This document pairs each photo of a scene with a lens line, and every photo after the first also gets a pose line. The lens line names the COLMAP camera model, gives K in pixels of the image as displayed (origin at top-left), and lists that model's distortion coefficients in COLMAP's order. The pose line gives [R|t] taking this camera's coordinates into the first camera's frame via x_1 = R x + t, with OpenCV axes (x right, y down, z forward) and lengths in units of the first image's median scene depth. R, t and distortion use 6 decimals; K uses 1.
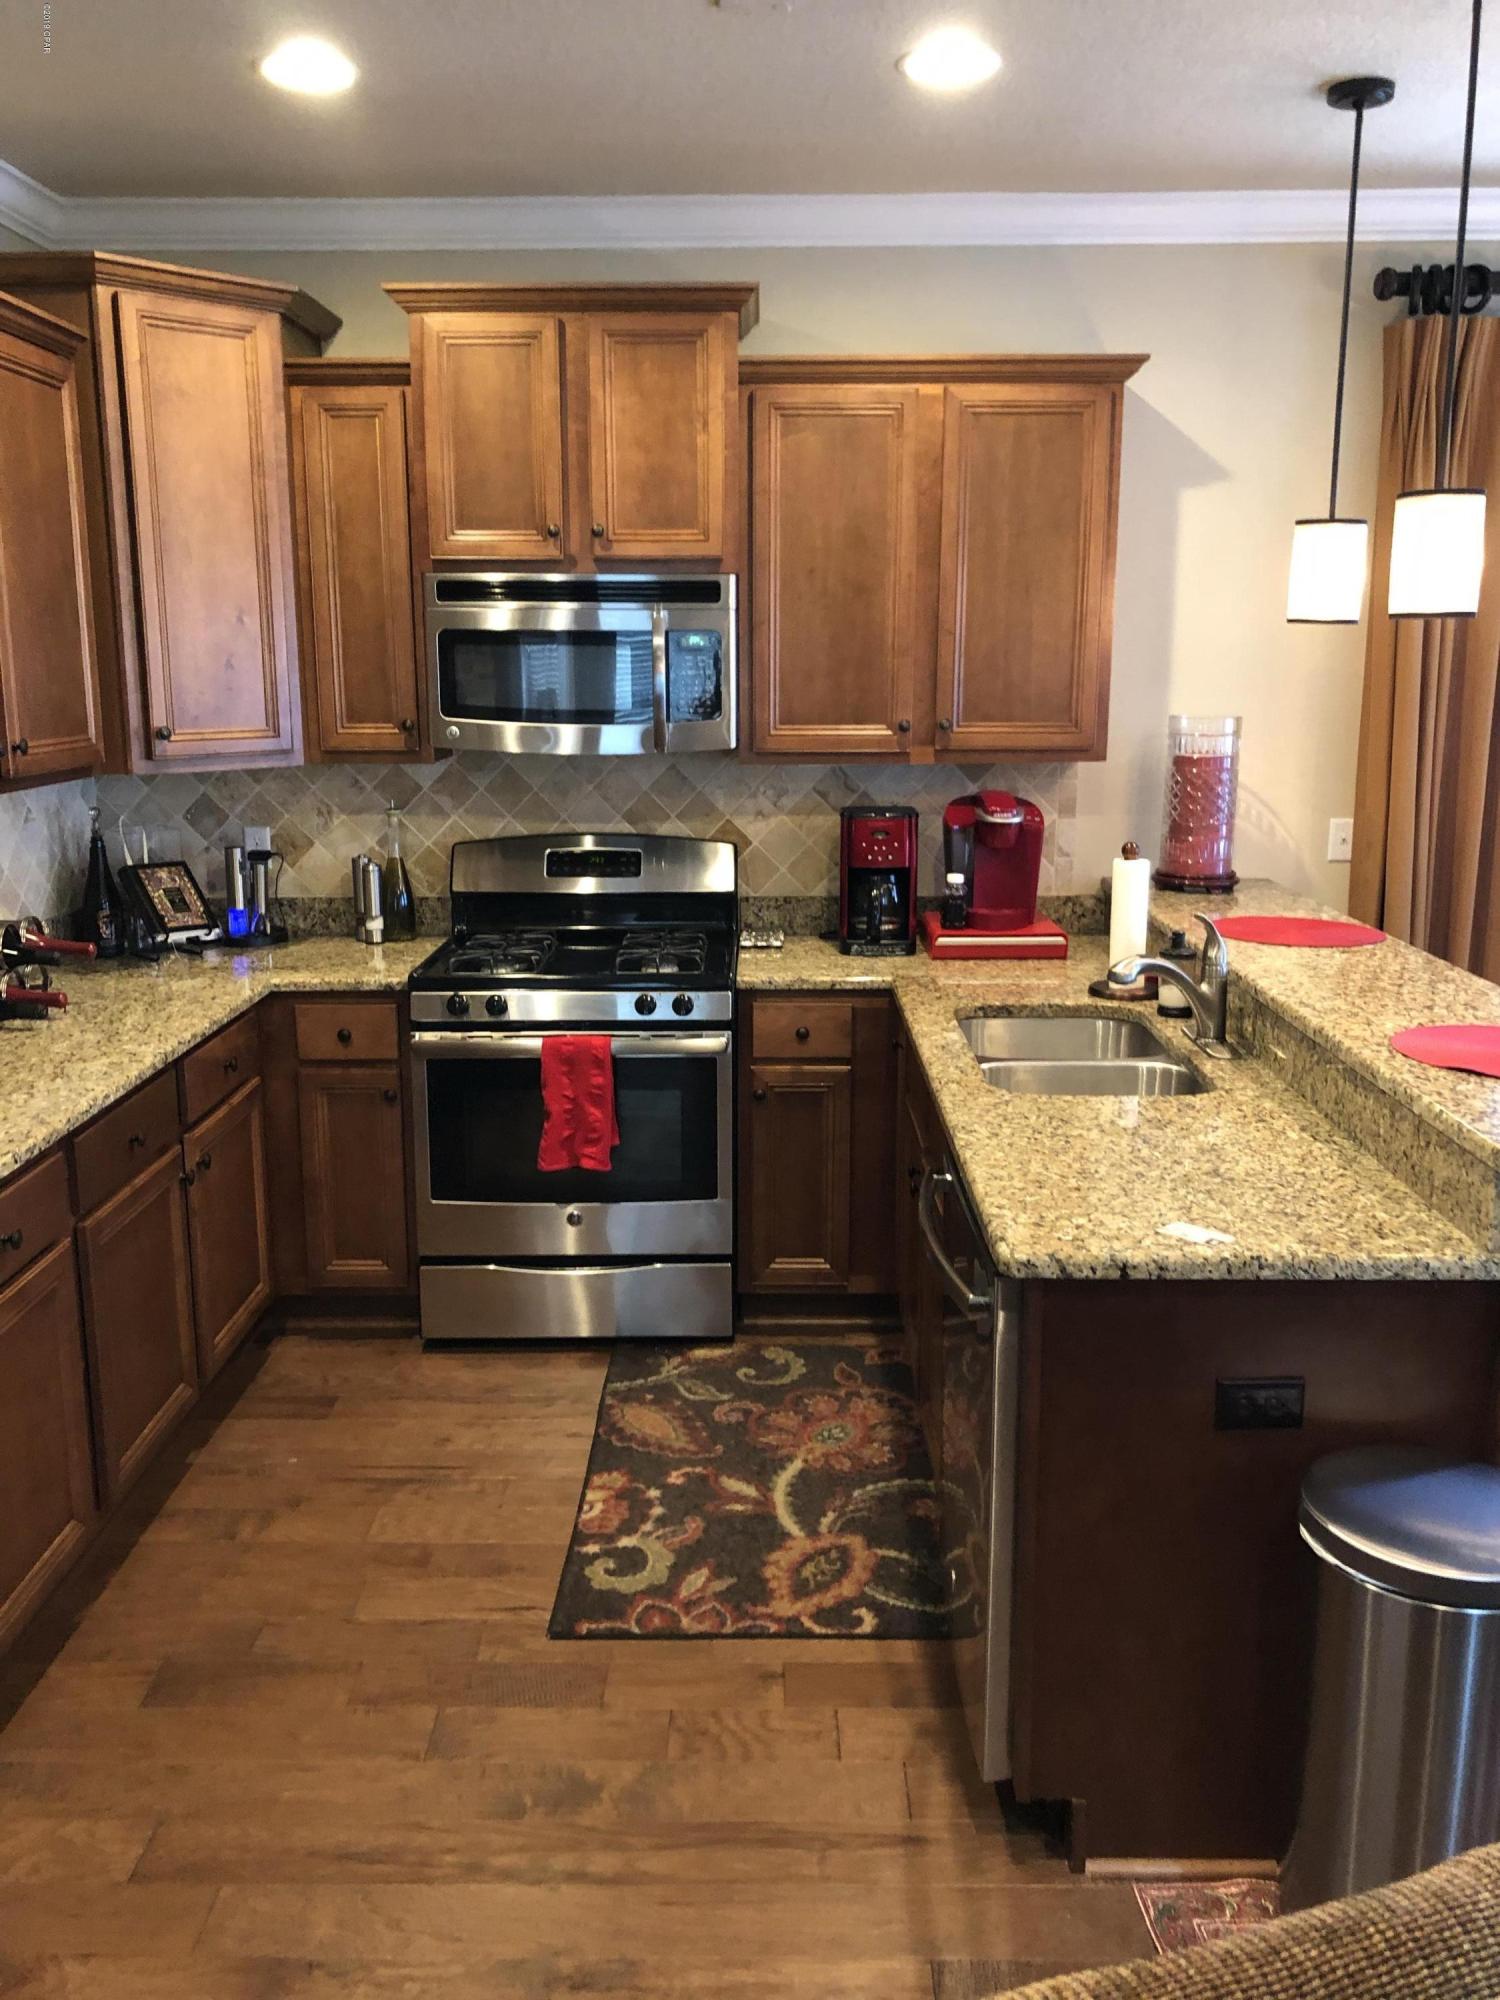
lens RADIAL K [[1659.3, 0, 762.2], [0, 1659.3, 1000.3], [0, 0, 1]] dist [-0.004863, 0.022326]
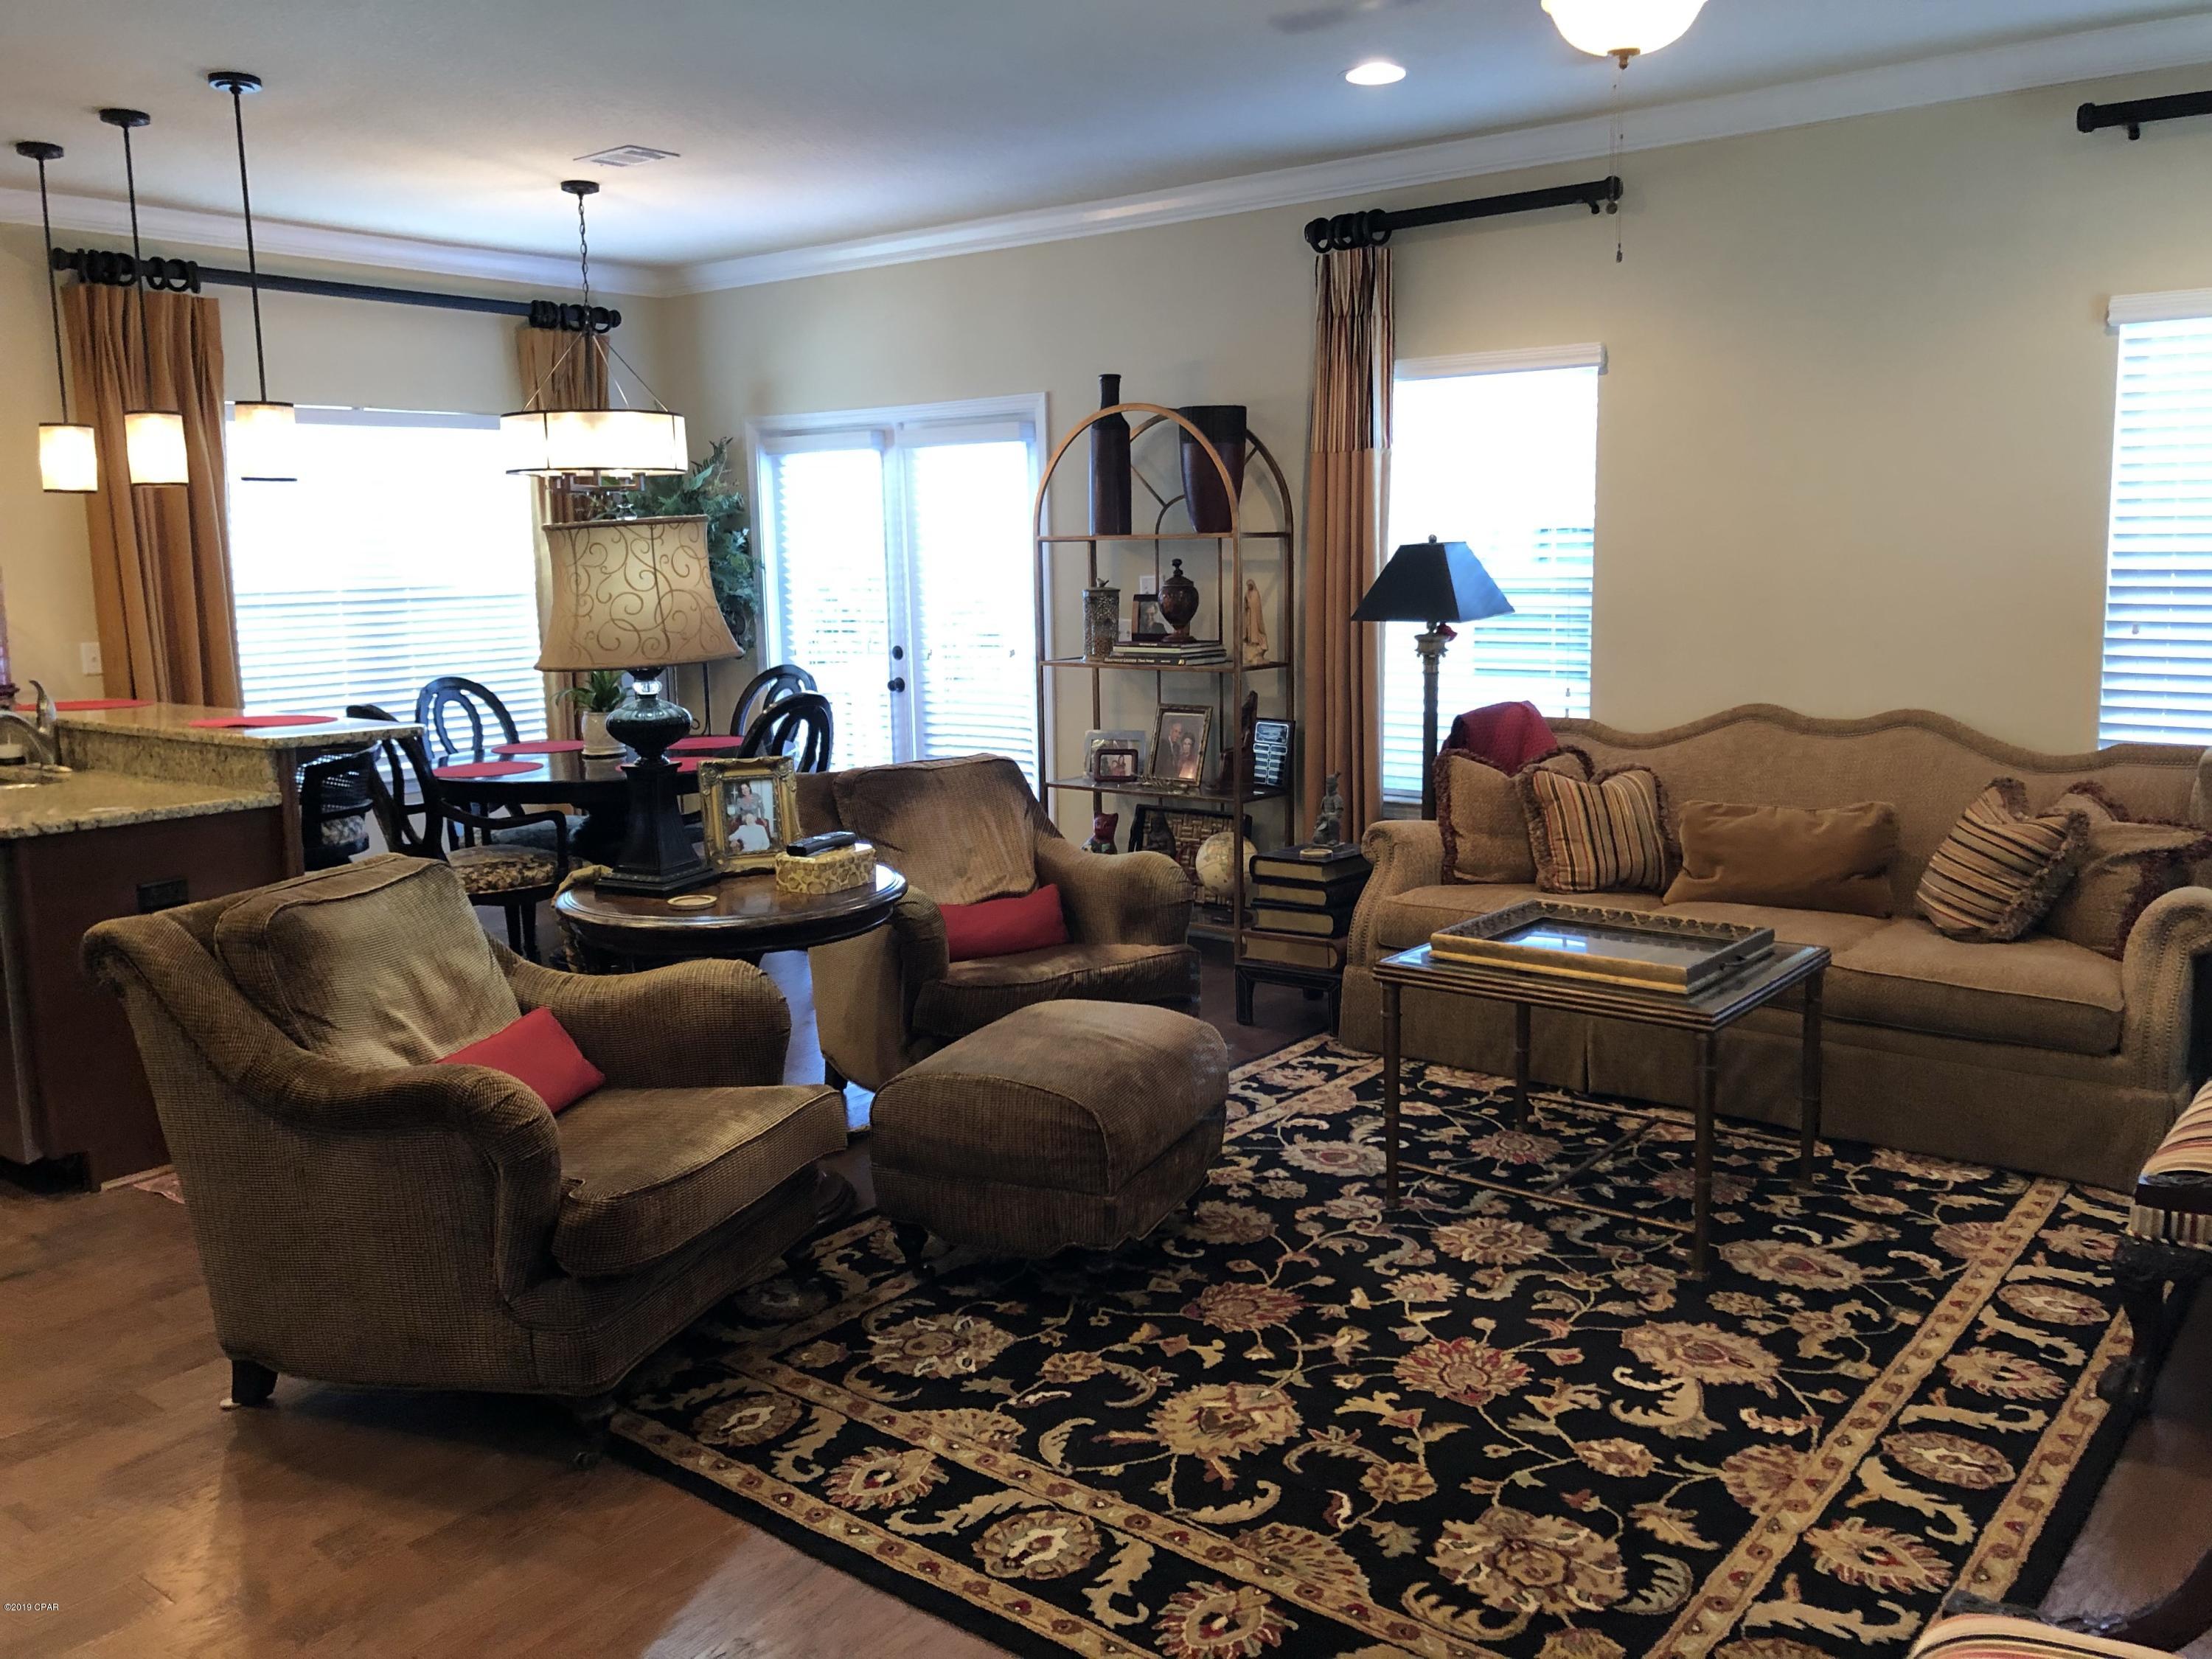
lens RADIAL K [[1835.2, 0, 1116.5], [0, 1835.2, 821.1], [0, 0, 1]] dist [-0.004863, 0.022326]
pose [[0.616647, -0.117064, 0.778488, -0.434351], [0.171972, 0.985030, 0.011903, 0.220003], [-0.768227, 0.126538, 0.627547, -0.770786]]
